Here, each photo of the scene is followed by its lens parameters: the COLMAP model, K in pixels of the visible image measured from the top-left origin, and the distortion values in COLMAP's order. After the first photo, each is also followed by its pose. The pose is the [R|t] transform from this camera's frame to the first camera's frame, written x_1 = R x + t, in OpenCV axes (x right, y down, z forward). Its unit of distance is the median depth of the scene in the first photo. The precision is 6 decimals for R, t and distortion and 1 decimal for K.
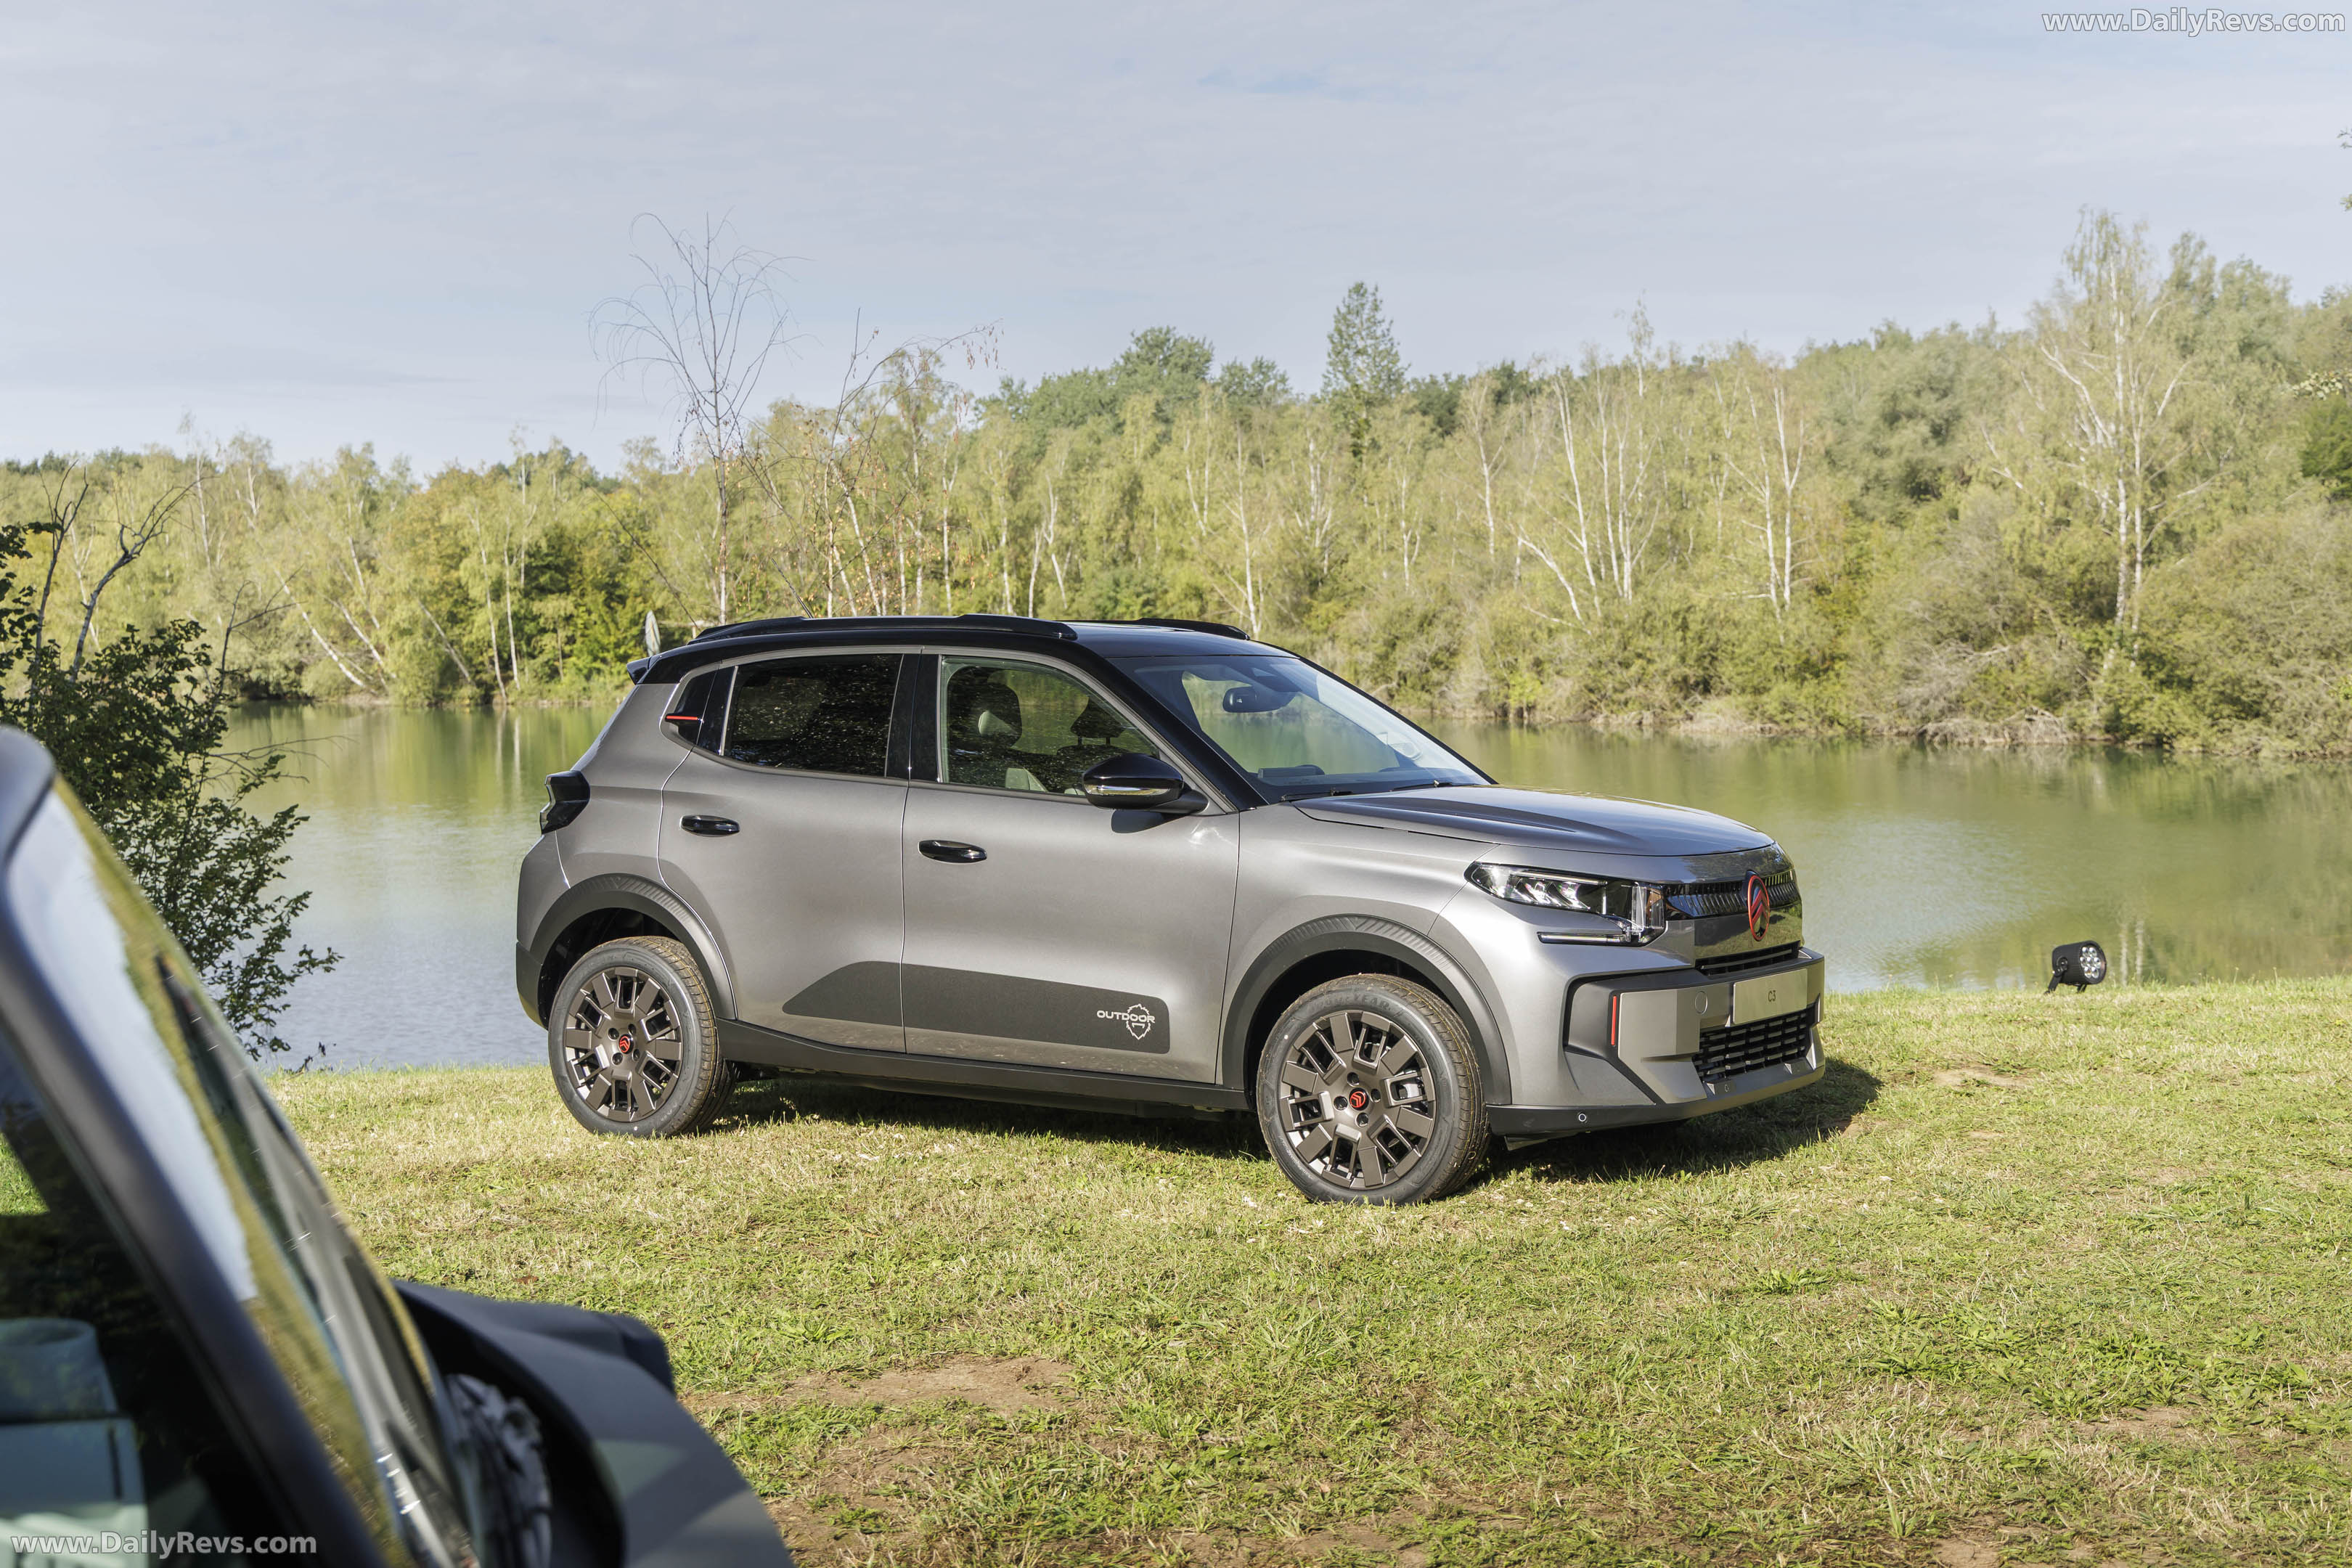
lens RADIAL K [[3274.7, 0, 1176.0], [0, 3274.7, 784.0], [0, 0, 1]] dist [0.053645, 0.045688]
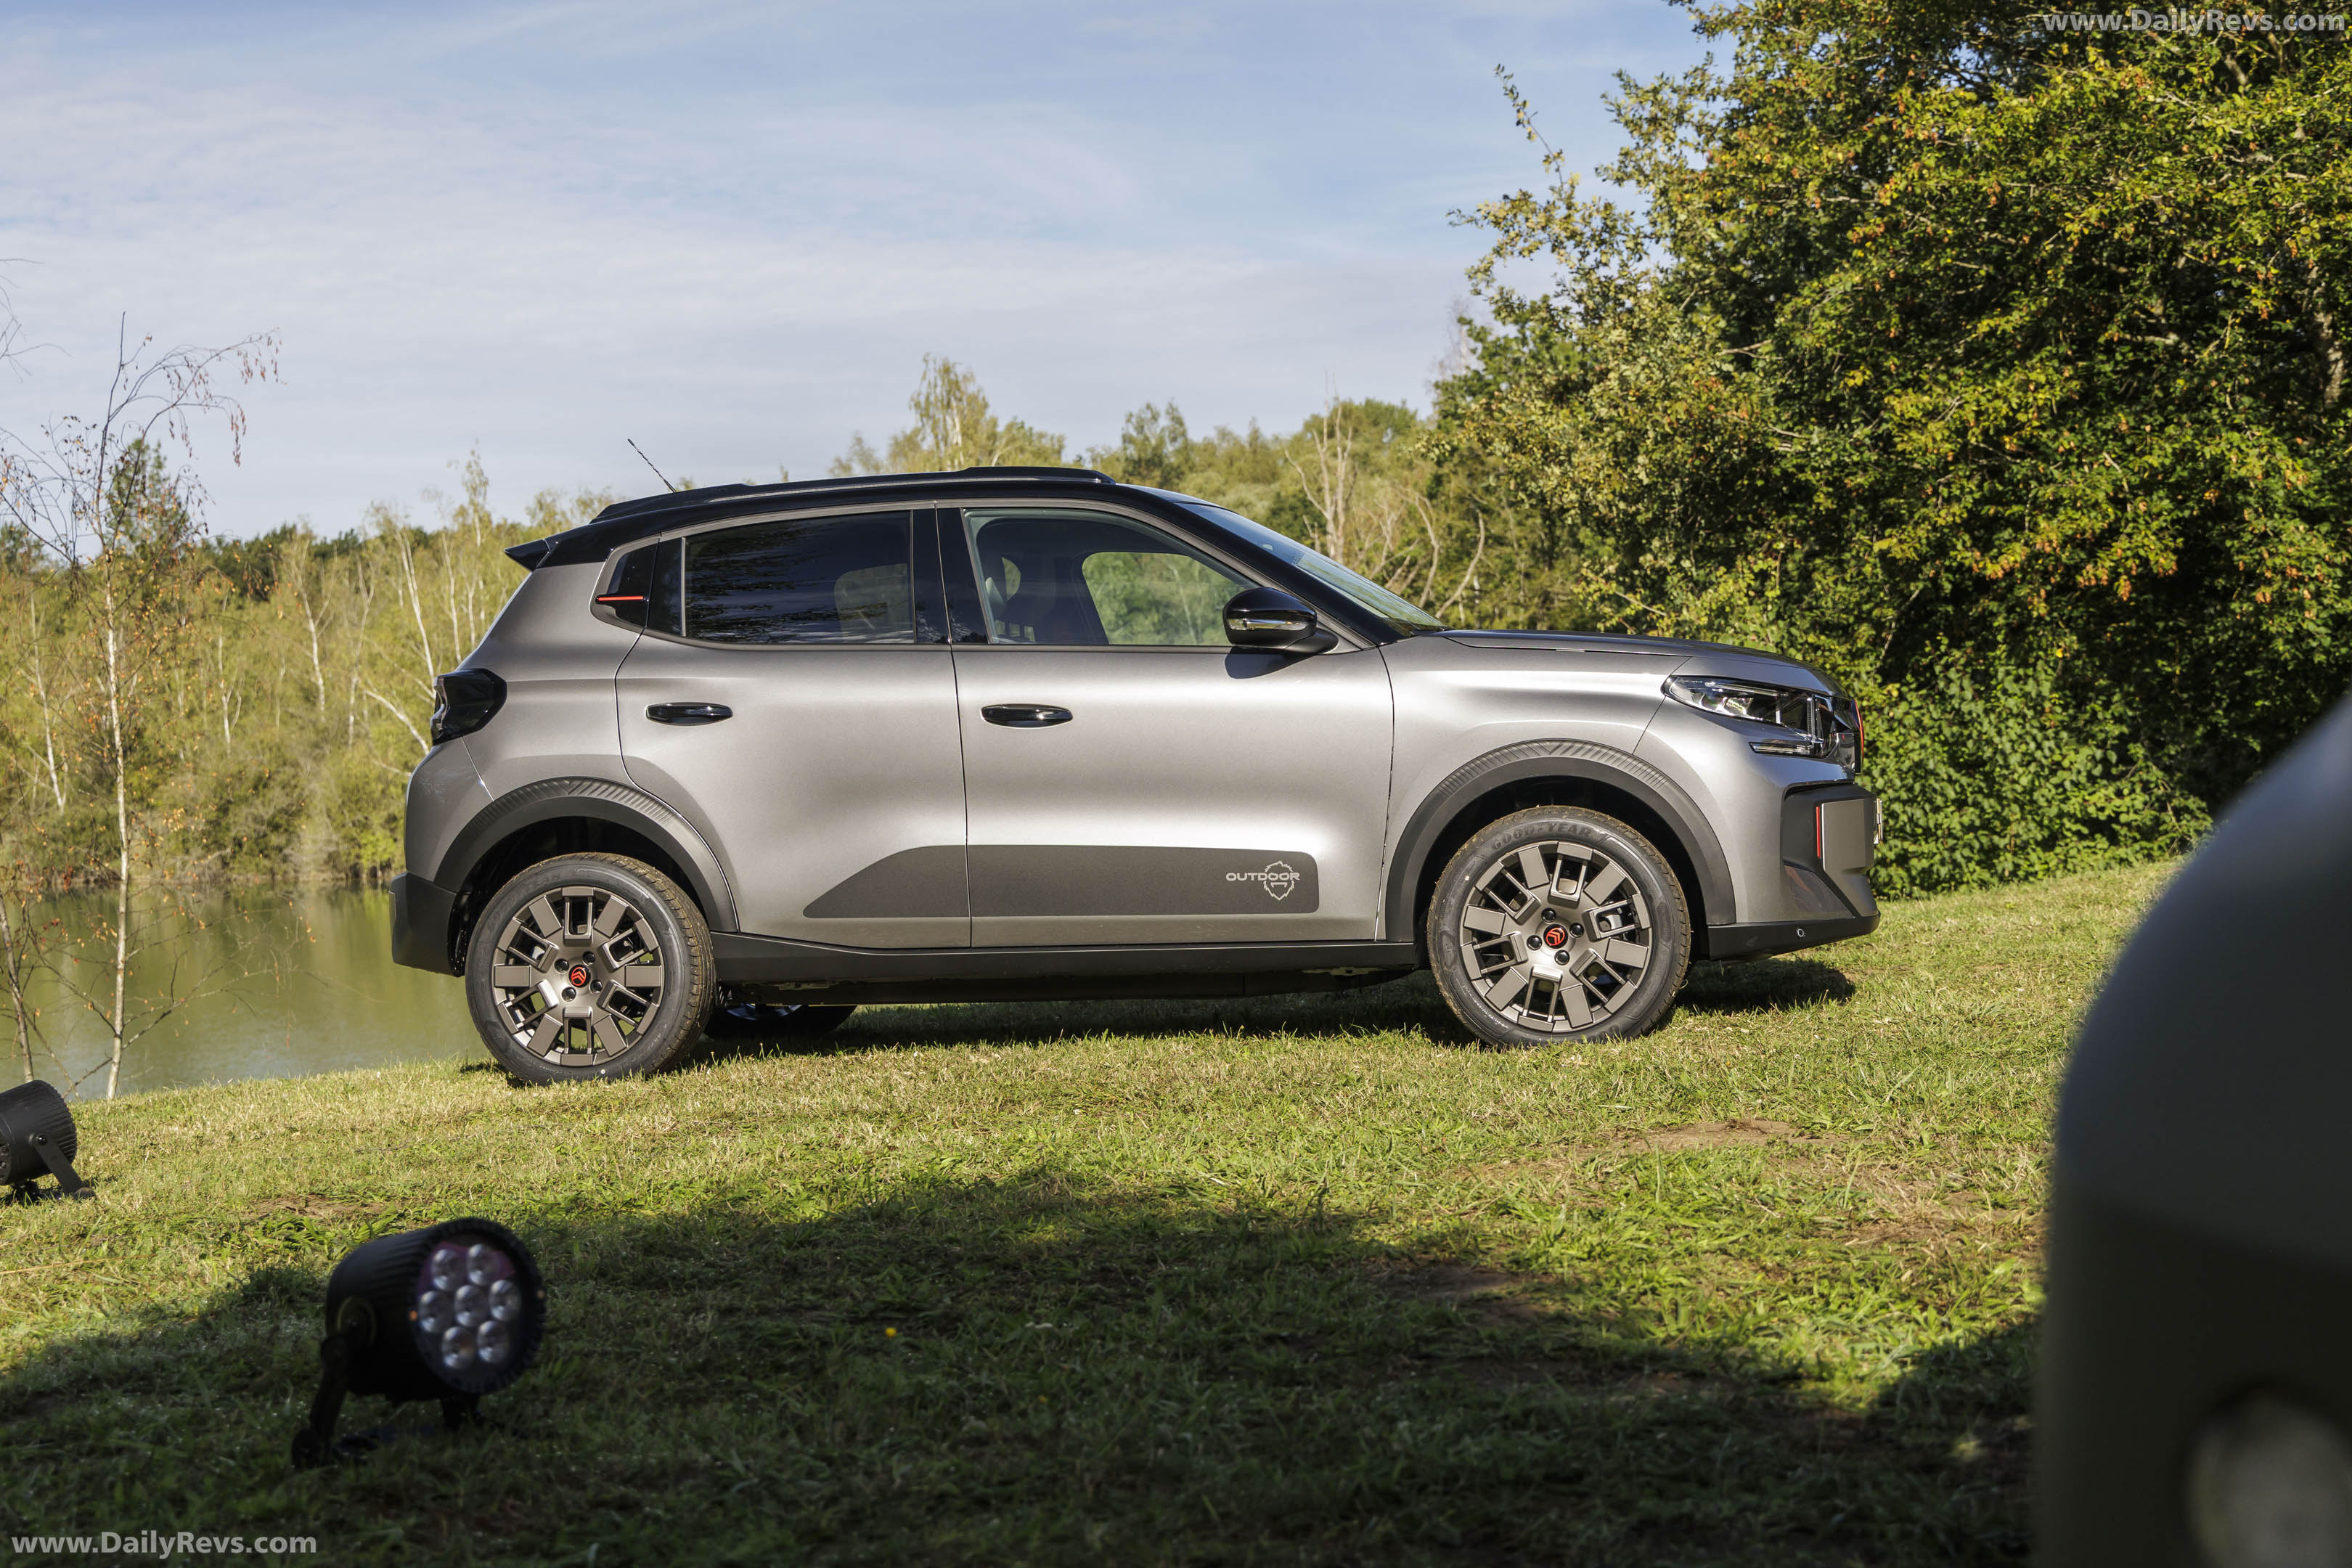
lens RADIAL K [[3274.7, 0, 1176.0], [0, 3274.7, 784.0], [0, 0, 1]] dist [0.053645, 0.045688]
pose [[0.927359, -0.037520, 0.372287, -0.339918], [0.057719, 0.997395, -0.043258, 0.075092], [-0.369694, 0.061604, 0.927109, 0.143018]]
